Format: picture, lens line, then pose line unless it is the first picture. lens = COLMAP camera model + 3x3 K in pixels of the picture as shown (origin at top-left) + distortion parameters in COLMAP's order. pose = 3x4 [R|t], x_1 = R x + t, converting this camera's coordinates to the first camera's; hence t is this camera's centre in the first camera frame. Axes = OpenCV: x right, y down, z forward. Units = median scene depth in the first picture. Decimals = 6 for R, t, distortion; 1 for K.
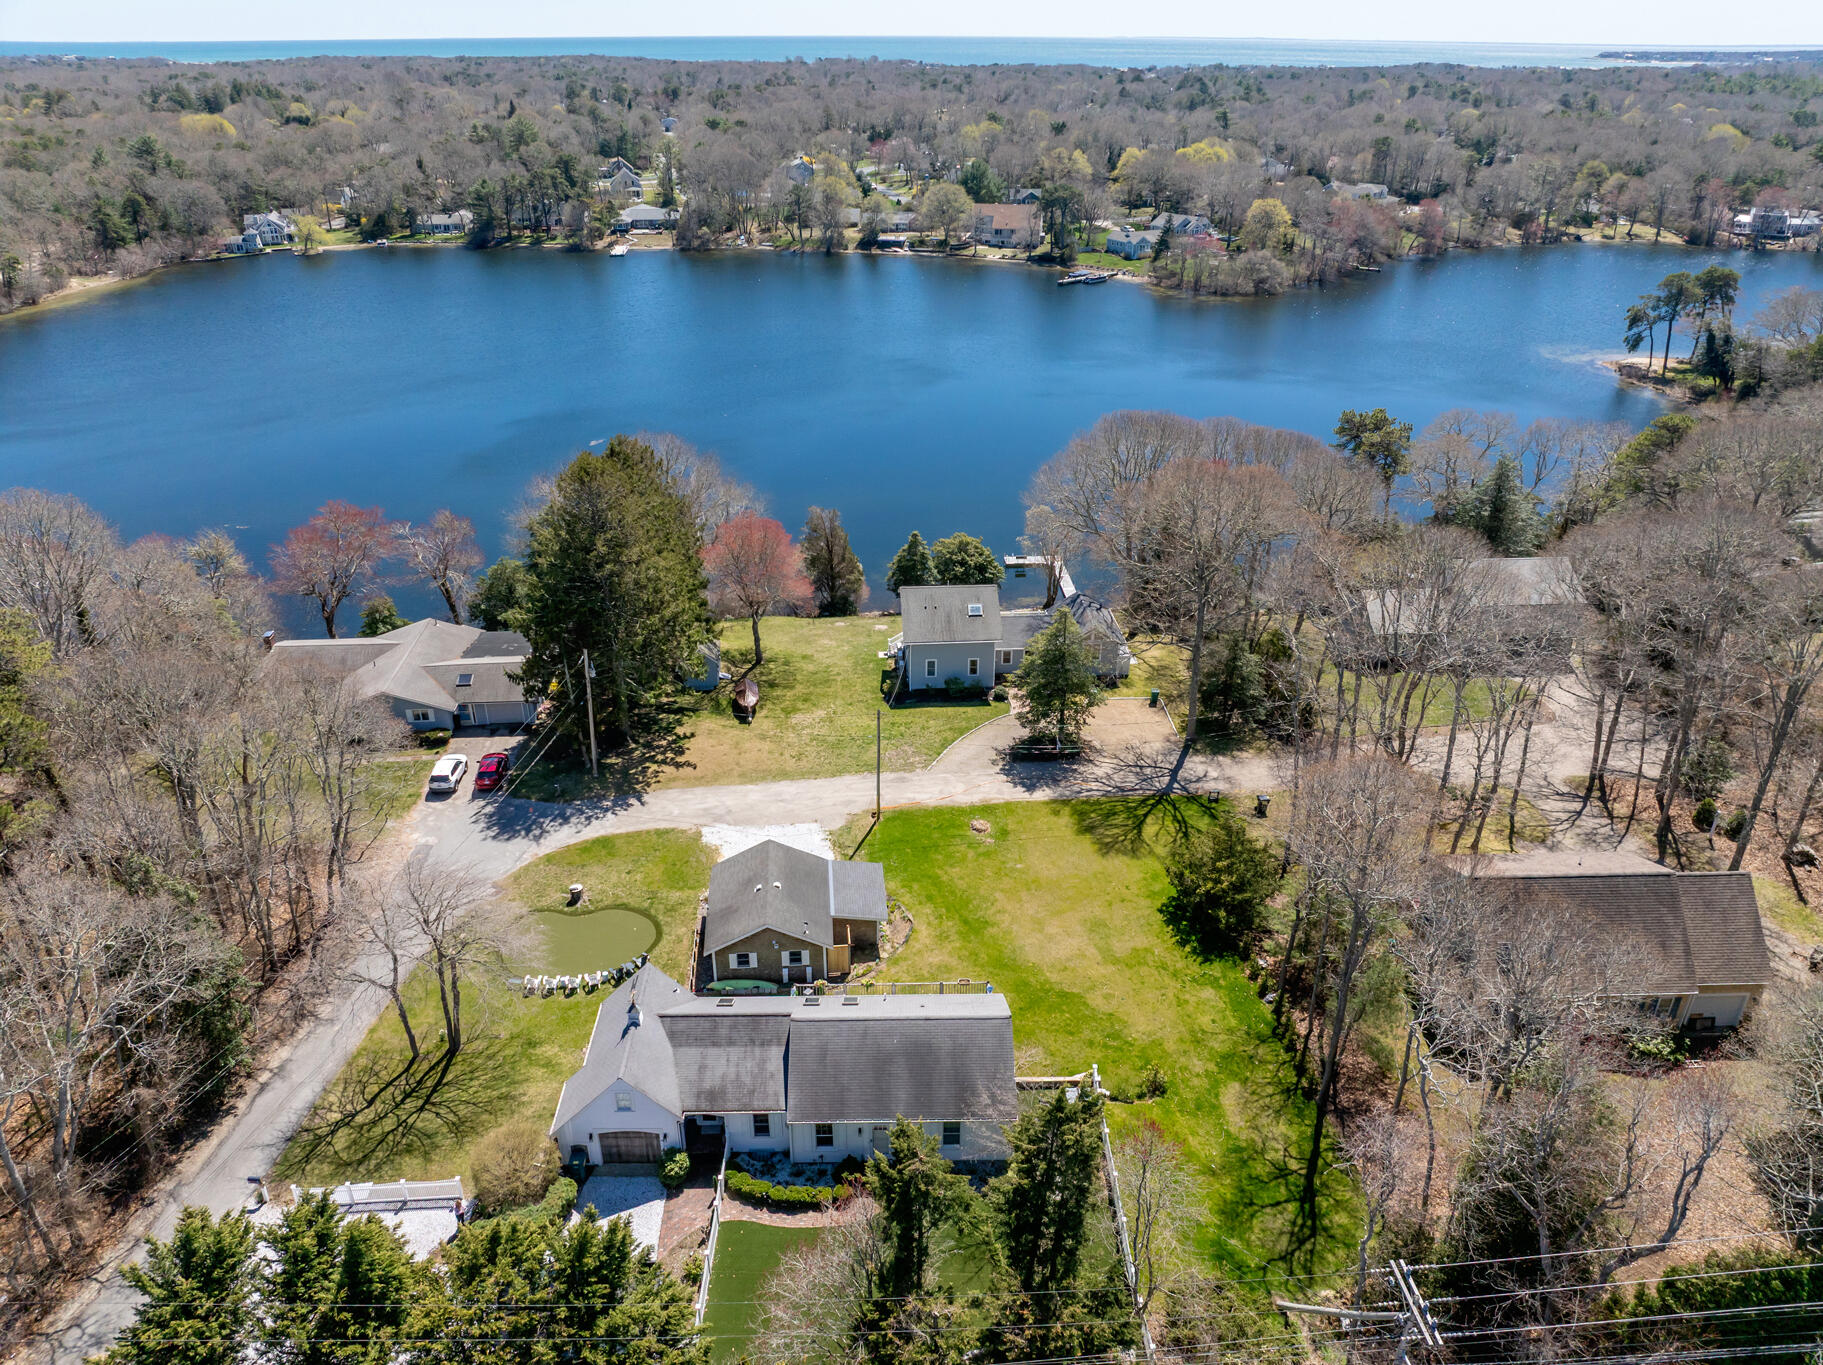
lens RADIAL K [[1281.1, 0, 914.7], [0, 1281.1, 693.1], [0, 0, 1]] dist [-0.048365, 0.018967]
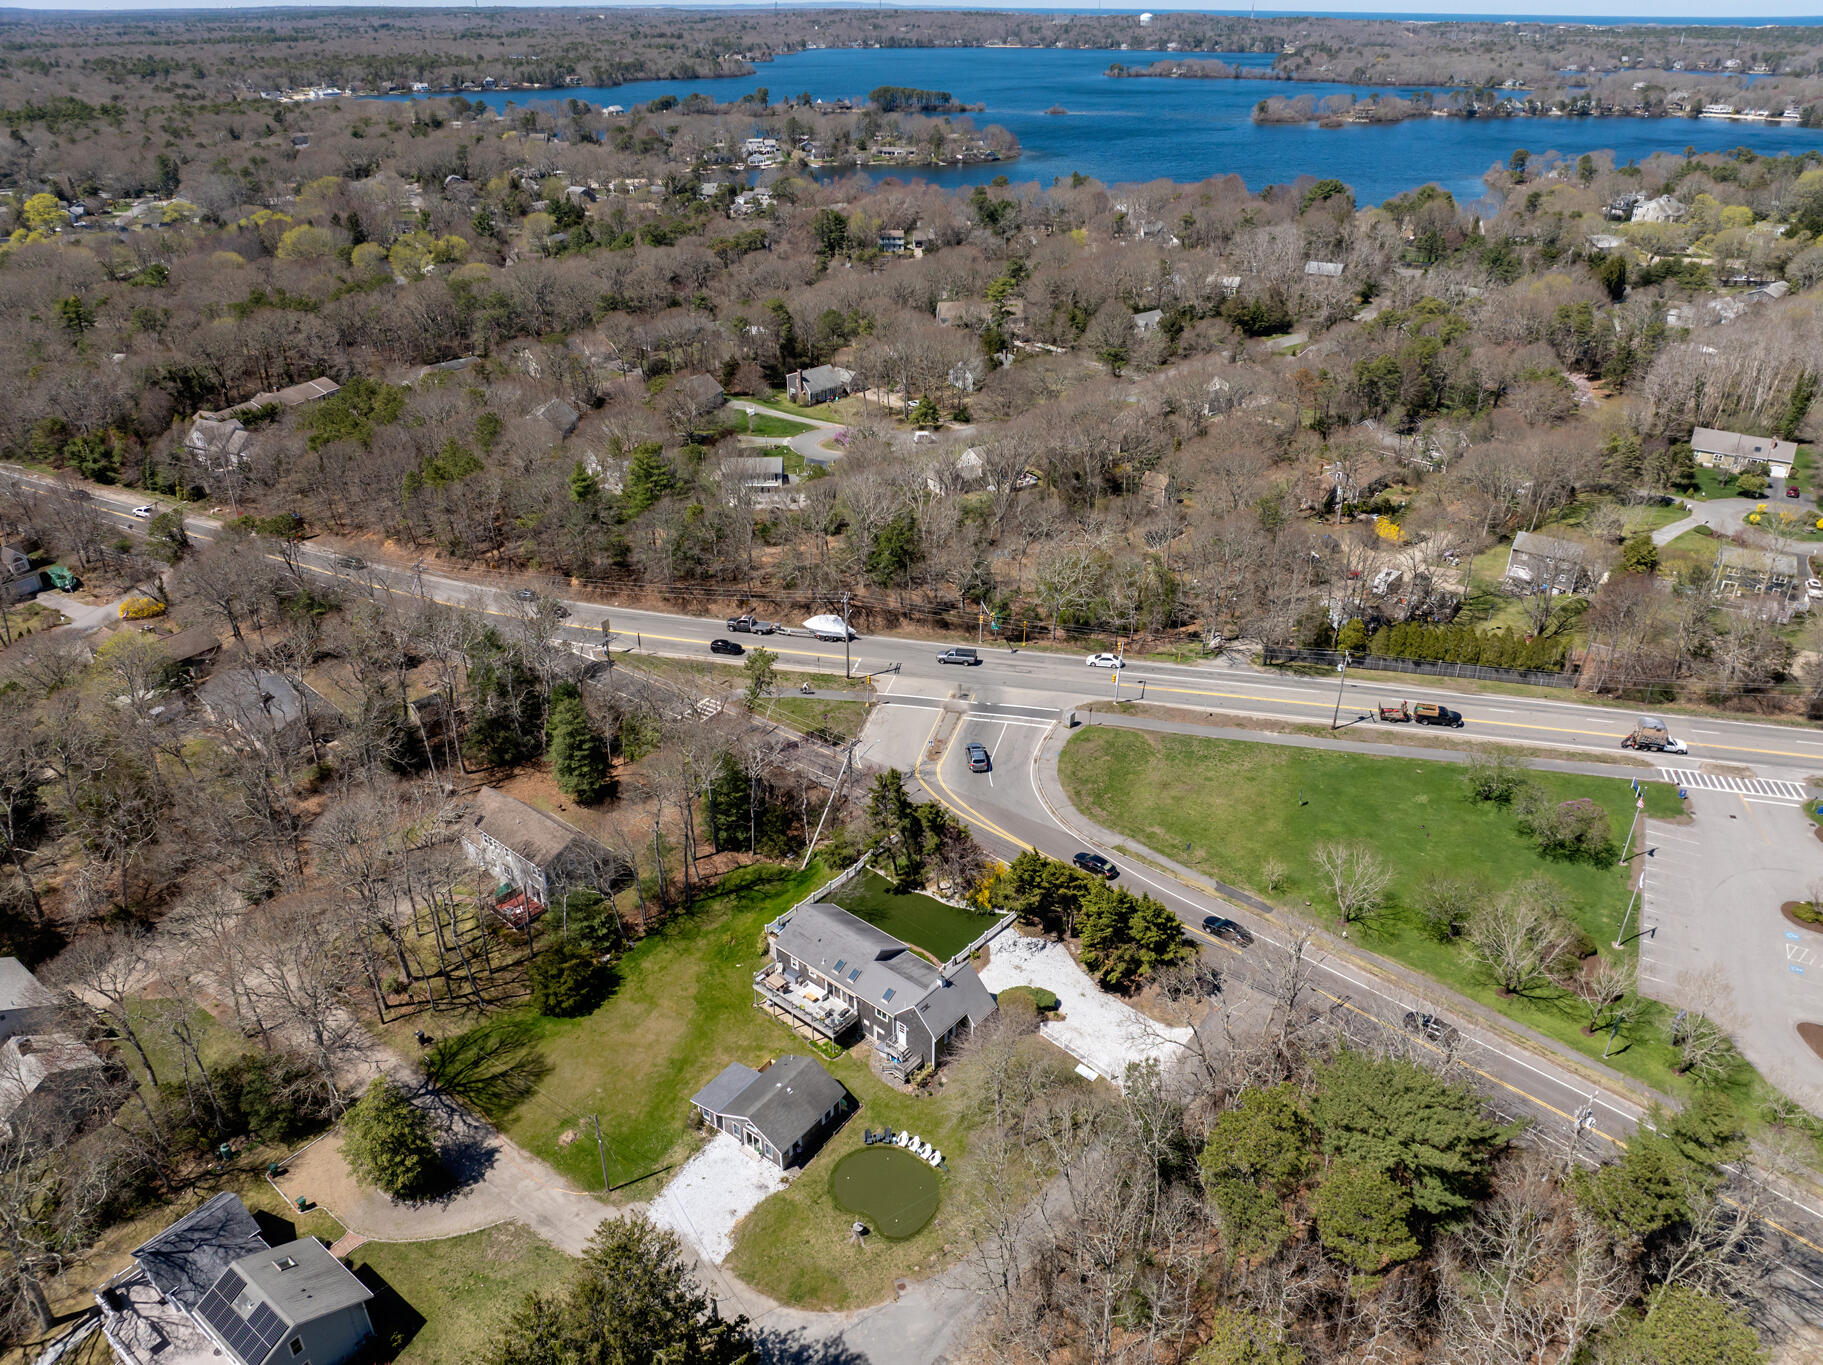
lens RADIAL K [[1281.1, 0, 906.5], [0, 1281.1, 680.0], [0, 0, 1]] dist [-0.048365, 0.018967]
pose [[-0.739417, -0.310596, 0.597322, -0.757650], [0.323310, 0.614410, 0.719702, -0.914094], [-0.590537, 0.725280, -0.353886, 0.892625]]
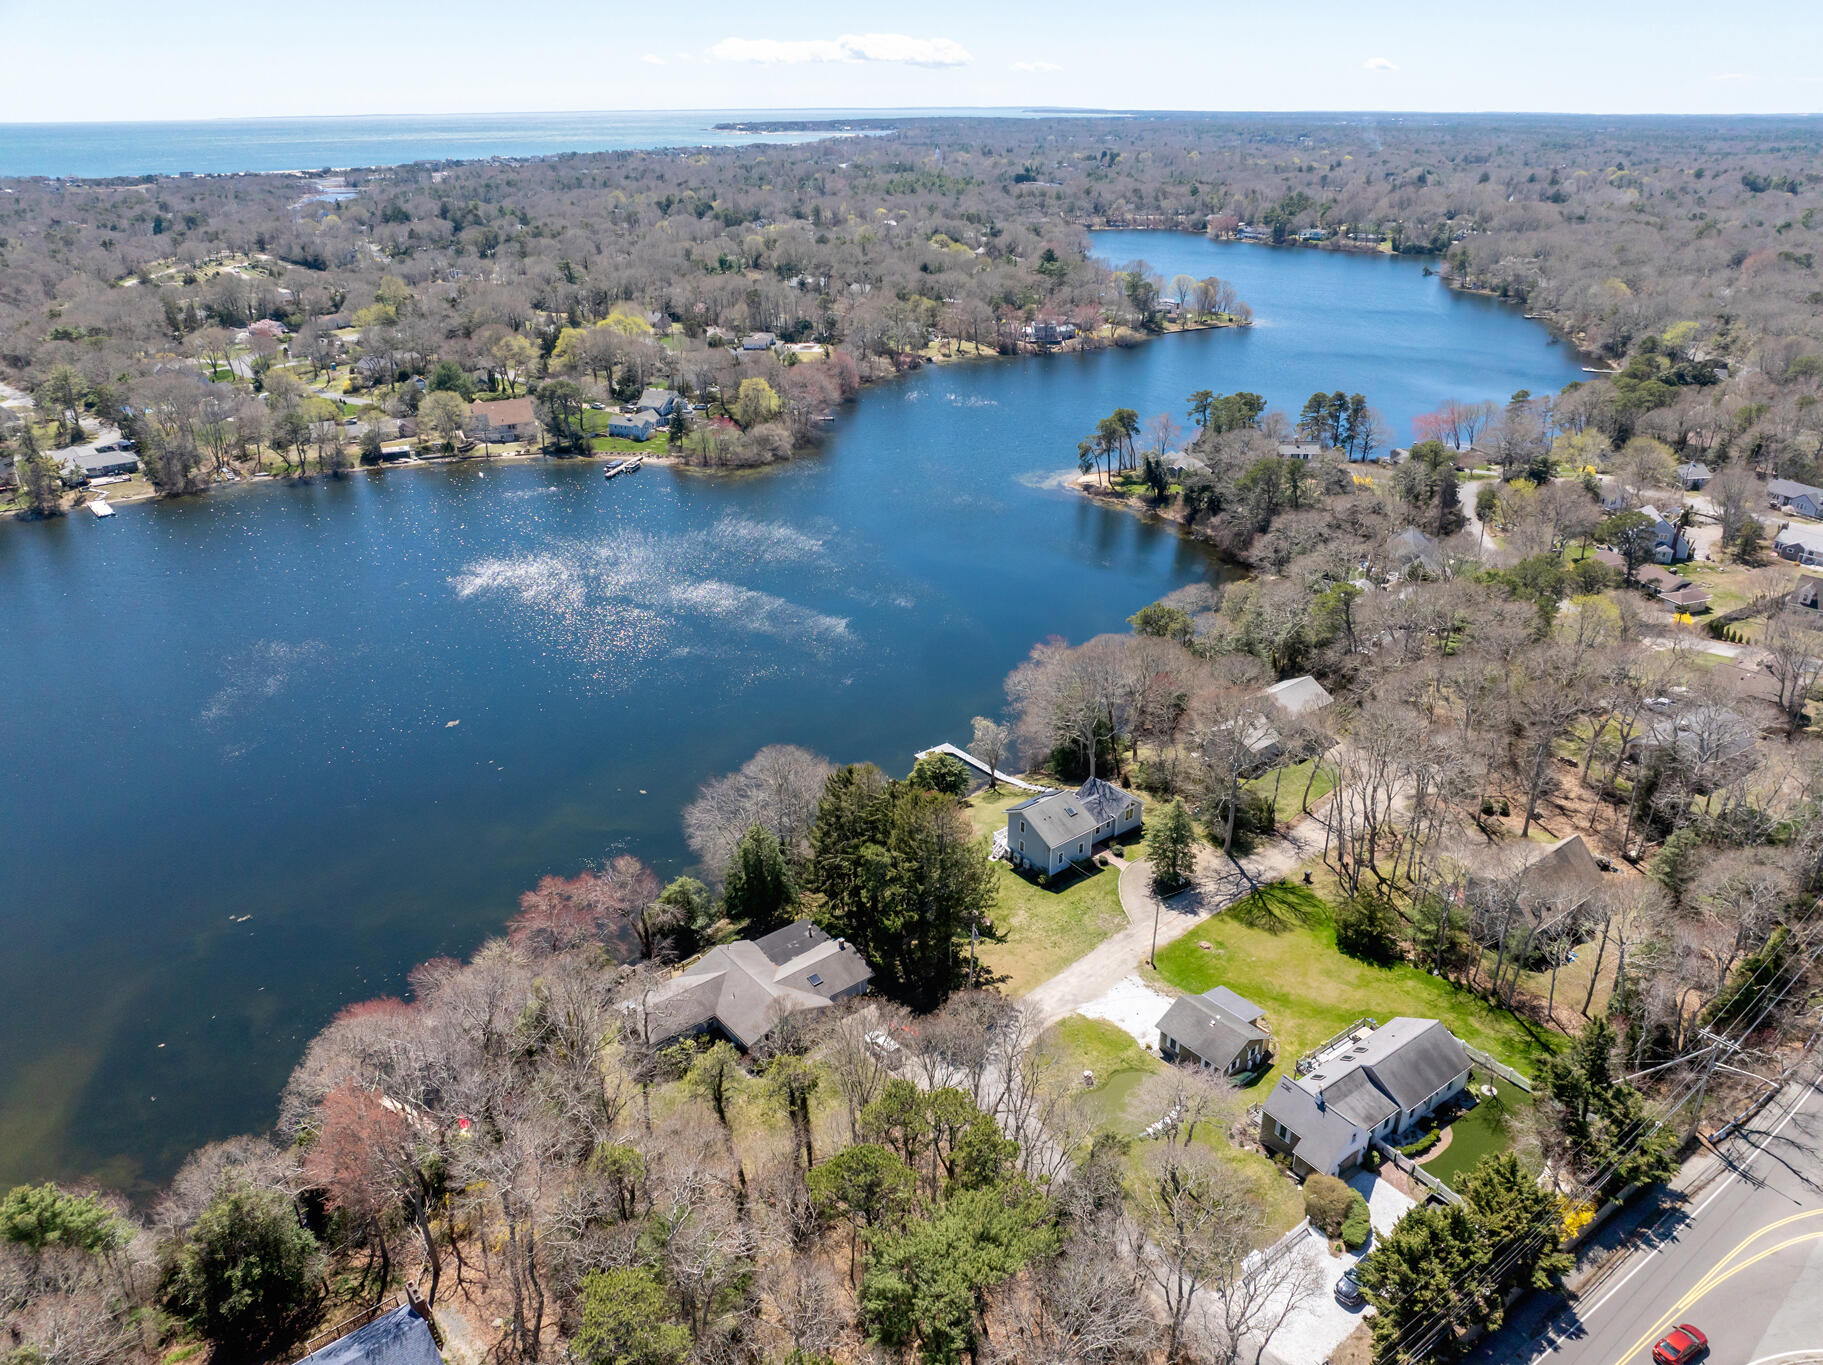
lens RADIAL K [[1281.1, 0, 912.1], [0, 1281.1, 685.7], [0, 0, 1]] dist [-0.048365, 0.018967]
pose [[0.824010, -0.242434, 0.512087, -0.965021], [0.270214, 0.962573, 0.020897, -0.333475], [-0.497987, 0.121154, 0.858679, -0.230180]]
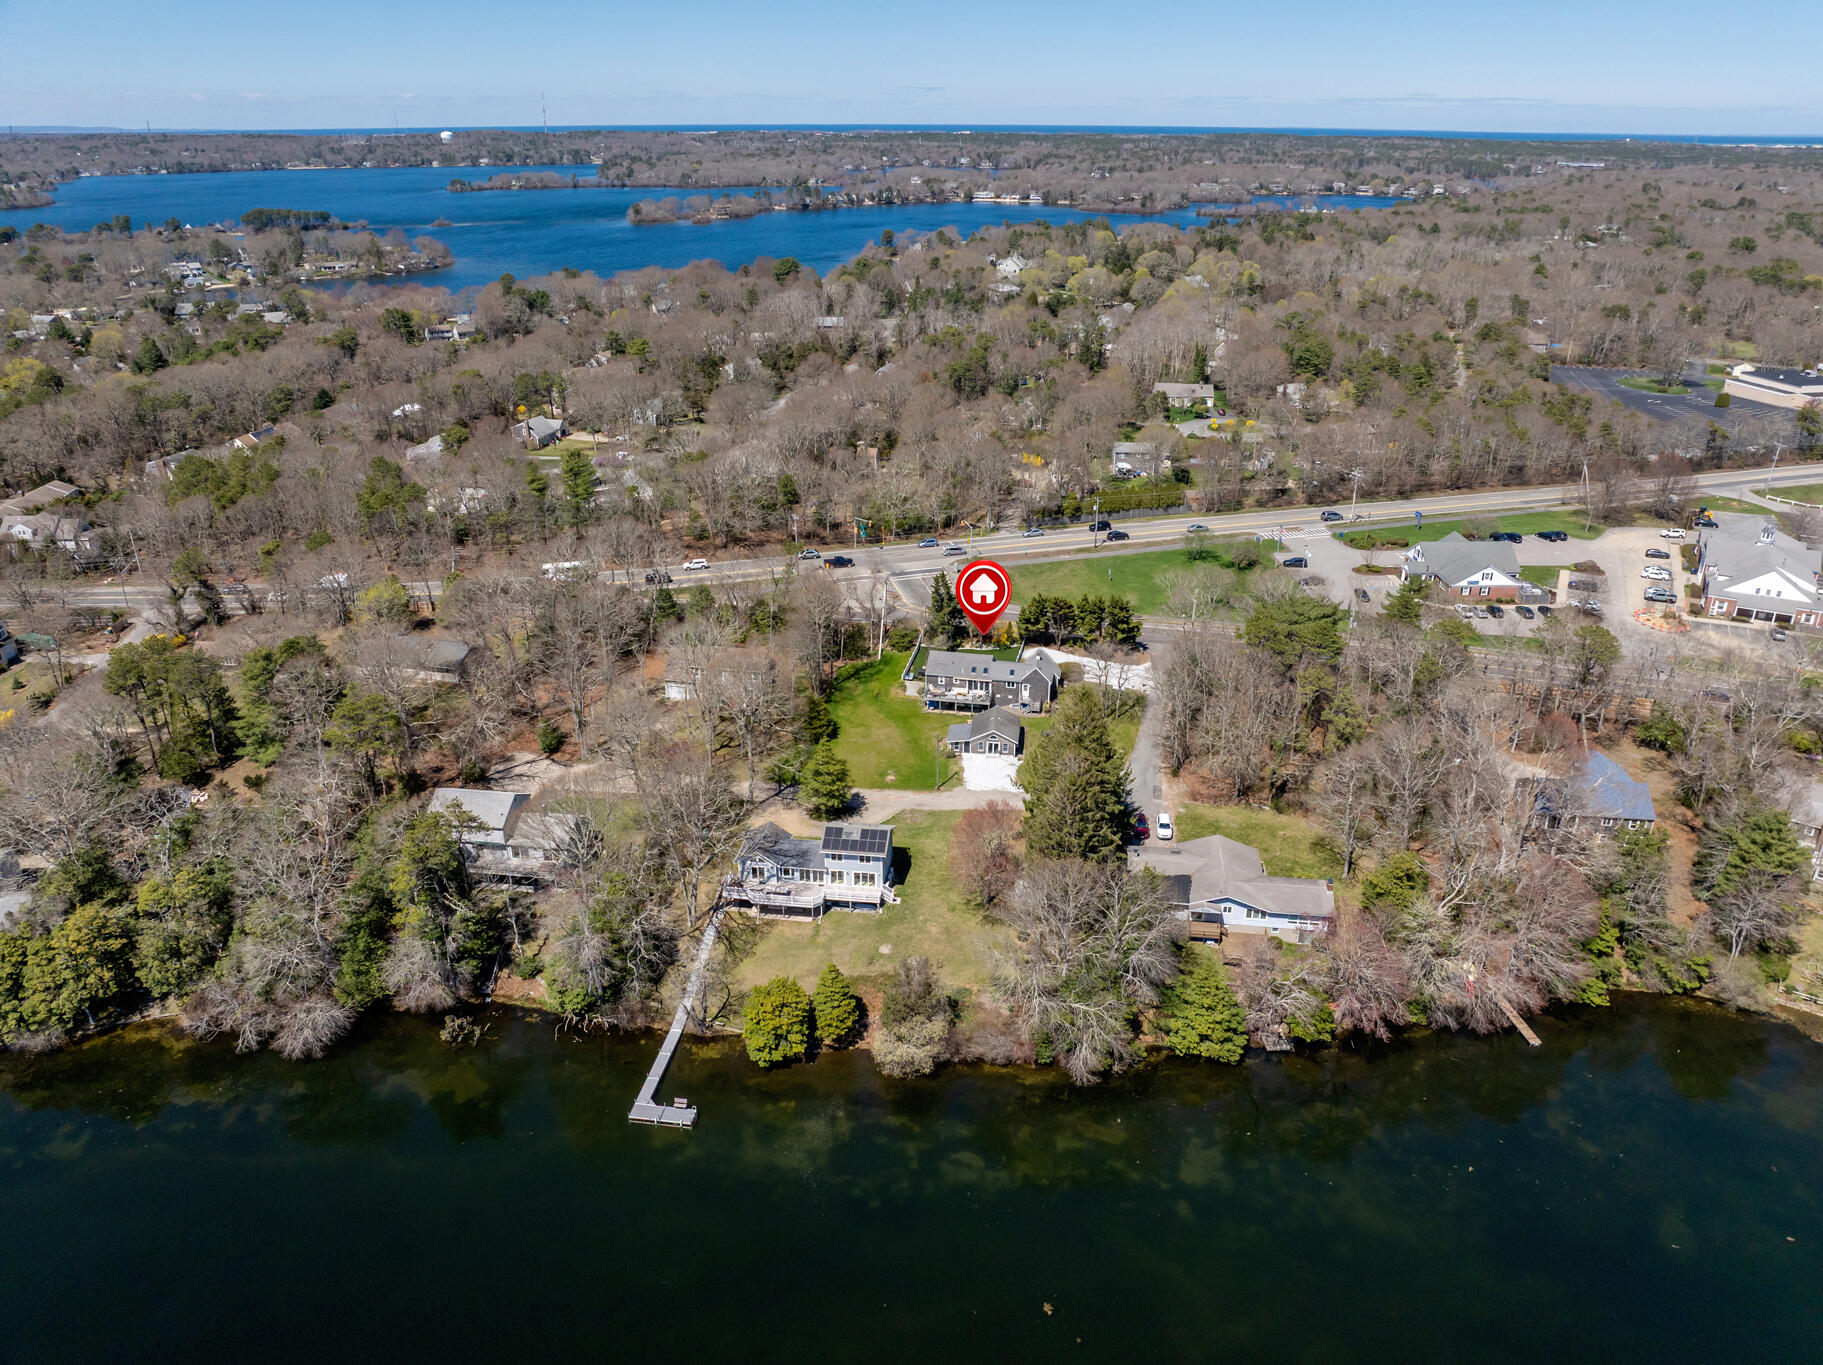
lens RADIAL K [[1281.1, 0, 903.5], [0, 1281.1, 688.9], [0, 0, 1]] dist [-0.048365, 0.018967]
pose [[-0.973430, -0.085345, 0.212487, -0.379243], [0.116114, 0.615828, 0.779277, -1.532730], [-0.197363, 0.783244, -0.589556, 2.026931]]
